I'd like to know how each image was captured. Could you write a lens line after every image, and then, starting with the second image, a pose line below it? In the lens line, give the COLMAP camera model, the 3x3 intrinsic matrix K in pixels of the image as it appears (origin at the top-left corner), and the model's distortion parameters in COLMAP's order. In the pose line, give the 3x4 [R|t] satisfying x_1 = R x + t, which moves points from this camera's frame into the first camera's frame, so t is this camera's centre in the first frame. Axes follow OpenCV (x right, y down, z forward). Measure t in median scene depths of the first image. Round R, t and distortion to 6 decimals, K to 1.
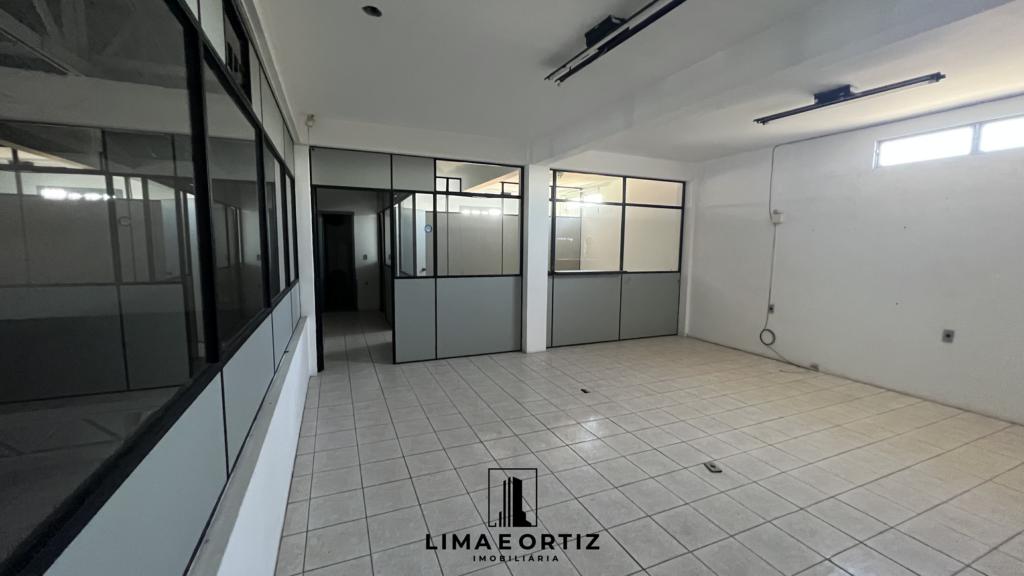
lens RADIAL K [[408.7, 0, 511.3], [0, 408.7, 284.7], [0, 0, 1]] dist [-0.000592, -0.000129]
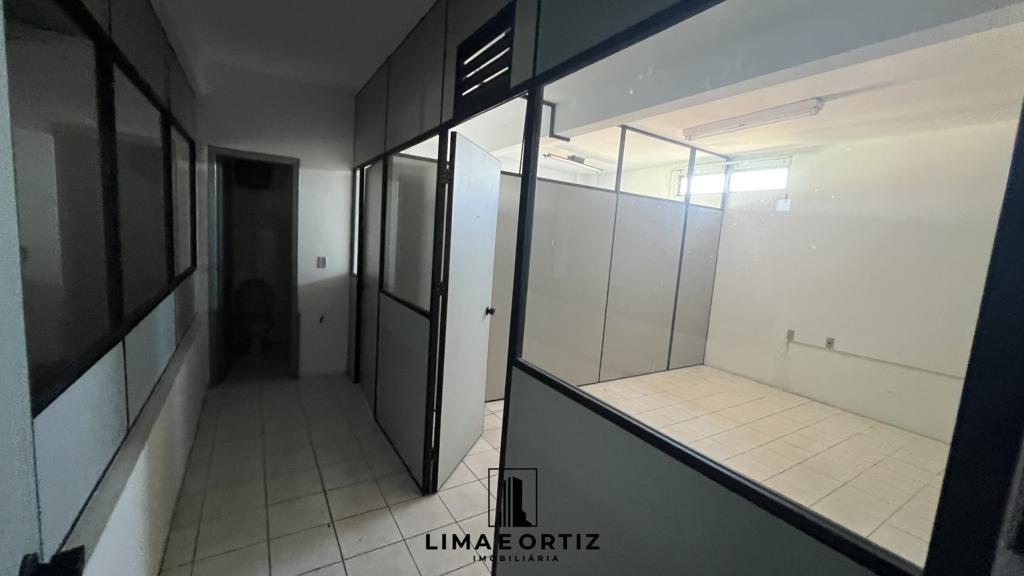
lens RADIAL K [[408.7, 0, 513.5], [0, 408.7, 289.3], [0, 0, 1]] dist [-0.000592, -0.000129]
pose [[0.983563, 0.036126, 0.176915, -0.216803], [-0.038457, 0.999212, 0.009768, -0.047893], [-0.176423, -0.016411, 0.984178, 0.491788]]
